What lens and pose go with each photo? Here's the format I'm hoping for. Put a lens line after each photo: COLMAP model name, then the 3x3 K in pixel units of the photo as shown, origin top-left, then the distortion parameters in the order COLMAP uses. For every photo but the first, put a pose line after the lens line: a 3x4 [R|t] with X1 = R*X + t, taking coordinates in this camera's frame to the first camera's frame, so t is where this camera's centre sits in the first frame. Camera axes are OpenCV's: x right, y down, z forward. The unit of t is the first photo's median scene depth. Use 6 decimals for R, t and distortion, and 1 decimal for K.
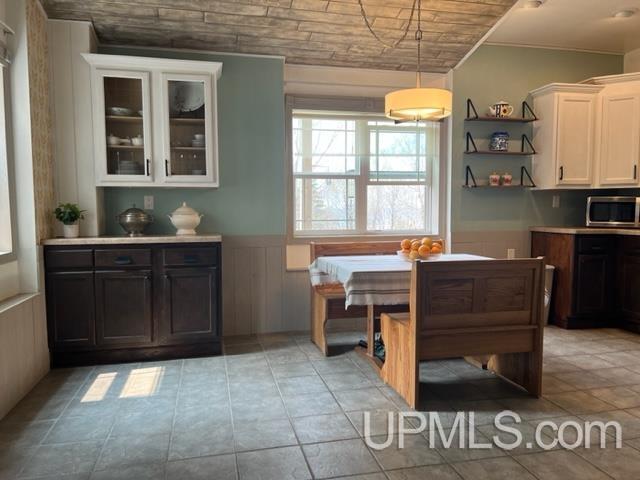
lens RADIAL K [[486.9, 0, 320.0], [0, 486.9, 240.0], [0, 0, 1]] dist [0.048636, -0.001713]
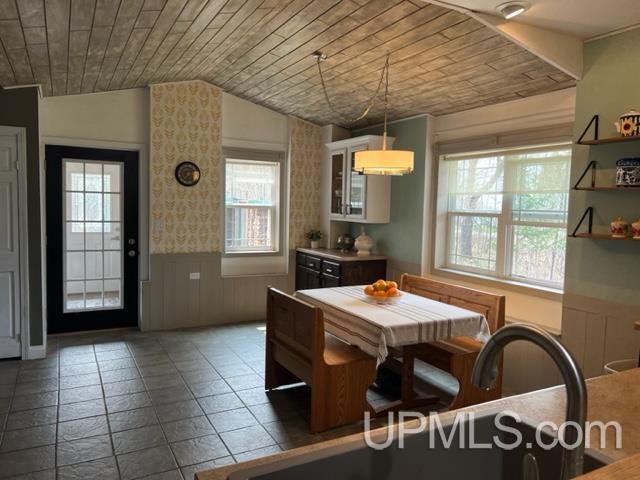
lens RADIAL K [[486.9, 0, 320.0], [0, 486.9, 240.0], [0, 0, 1]] dist [0.048636, -0.001713]
pose [[0.253074, 0.086300, -0.963590, 1.054429], [-0.086074, 0.994072, 0.066424, -0.135355], [0.963610, 0.066130, 0.259002, 0.494952]]
